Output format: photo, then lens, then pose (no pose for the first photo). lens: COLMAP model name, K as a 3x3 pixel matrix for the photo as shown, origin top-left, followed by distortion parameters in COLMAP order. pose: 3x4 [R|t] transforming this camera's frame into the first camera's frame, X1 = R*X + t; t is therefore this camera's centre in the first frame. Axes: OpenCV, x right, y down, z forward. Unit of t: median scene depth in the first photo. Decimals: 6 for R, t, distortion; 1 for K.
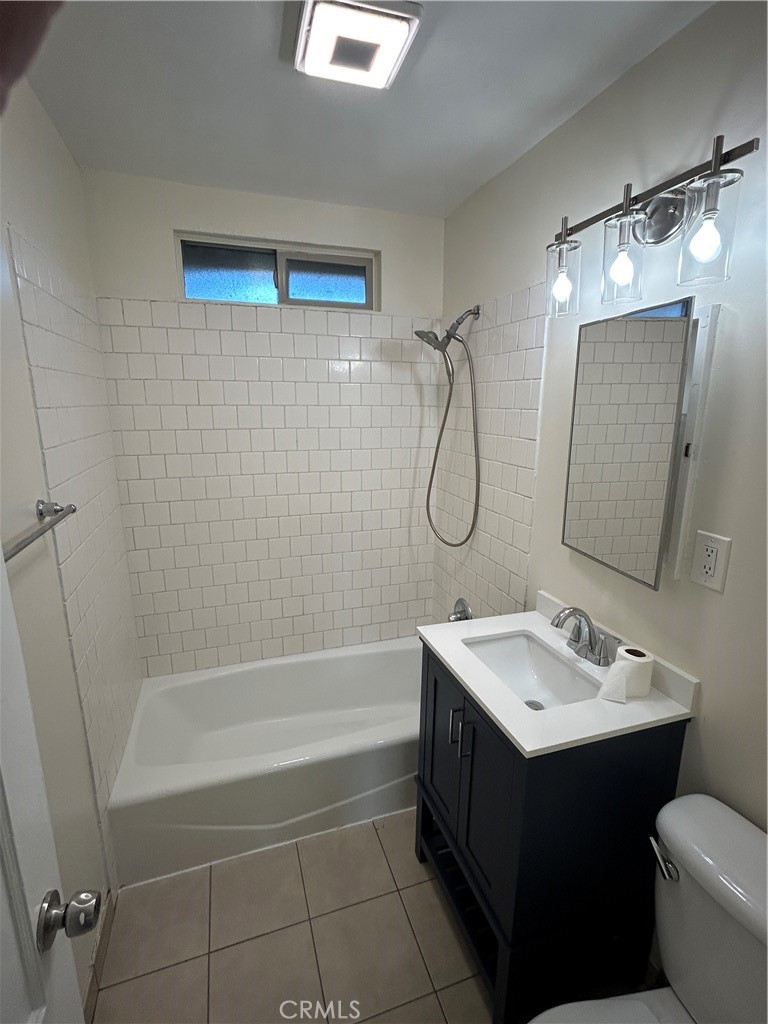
lens RADIAL K [[479.6, 0, 384.0], [0, 479.6, 512.0], [0, 0, 1]] dist [0.003643, 0.000899]
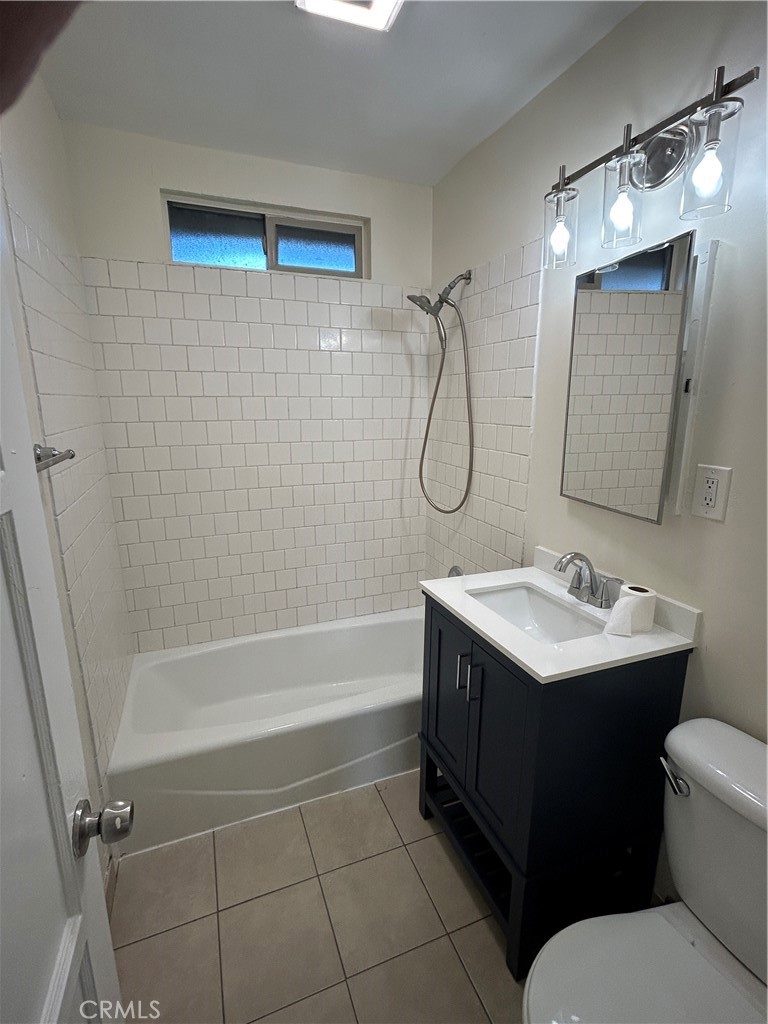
lens RADIAL K [[479.6, 0, 384.0], [0, 479.6, 512.0], [0, 0, 1]] dist [0.003643, 0.000899]
pose [[0.998689, -0.016996, 0.048291, -0.058172], [0.016891, 0.999854, 0.002584, 0.102178], [-0.048328, -0.001765, 0.998830, 0.001323]]
